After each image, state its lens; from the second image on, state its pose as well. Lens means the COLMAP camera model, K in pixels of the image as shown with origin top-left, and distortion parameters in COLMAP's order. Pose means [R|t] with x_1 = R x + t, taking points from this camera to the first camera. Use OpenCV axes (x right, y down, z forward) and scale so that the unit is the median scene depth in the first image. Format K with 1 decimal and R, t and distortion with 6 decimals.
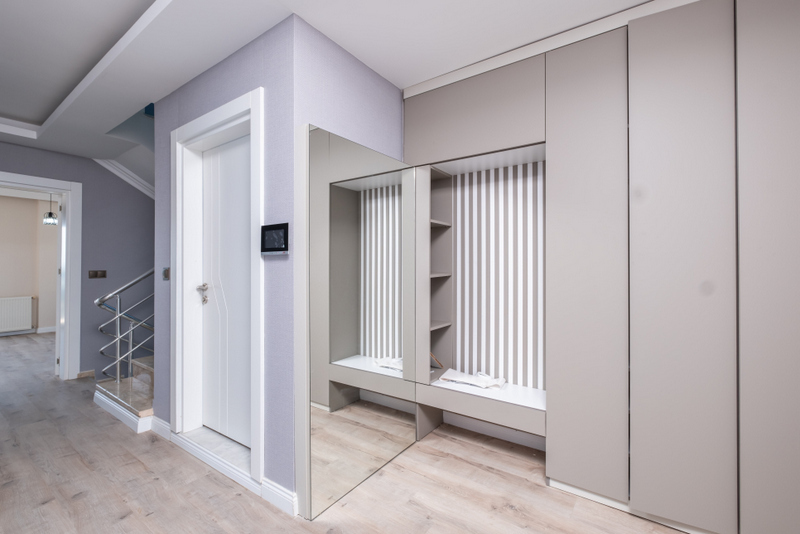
lens RADIAL K [[363.7, 0, 395.4], [0, 363.7, 263.8], [0, 0, 1]] dist [-0.000405, 0.000264]
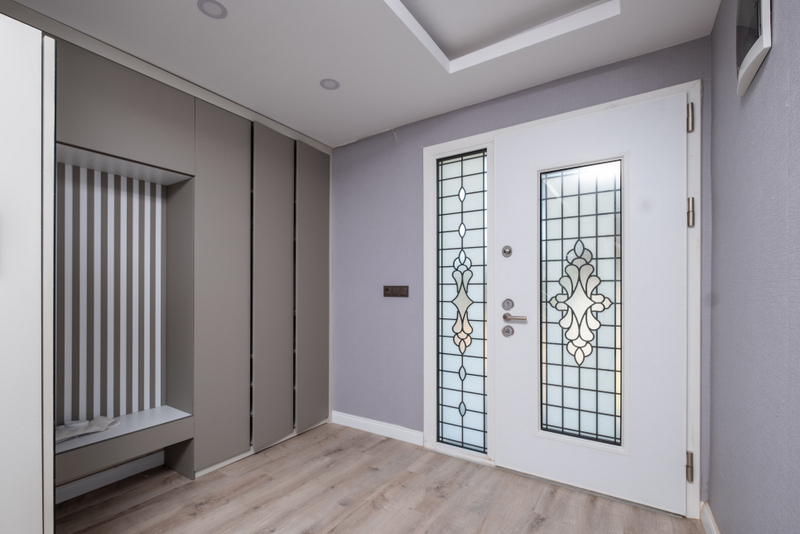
lens RADIAL K [[354.6, 0, 400.6], [0, 354.6, 287.3], [0, 0, 1]] dist [-0.000602, -0.000005]
pose [[-0.046473, 0.000973, 0.998919, -0.750919], [-0.006801, 0.999976, -0.001290, 0.006514], [-0.998896, -0.006853, -0.046465, 0.429112]]
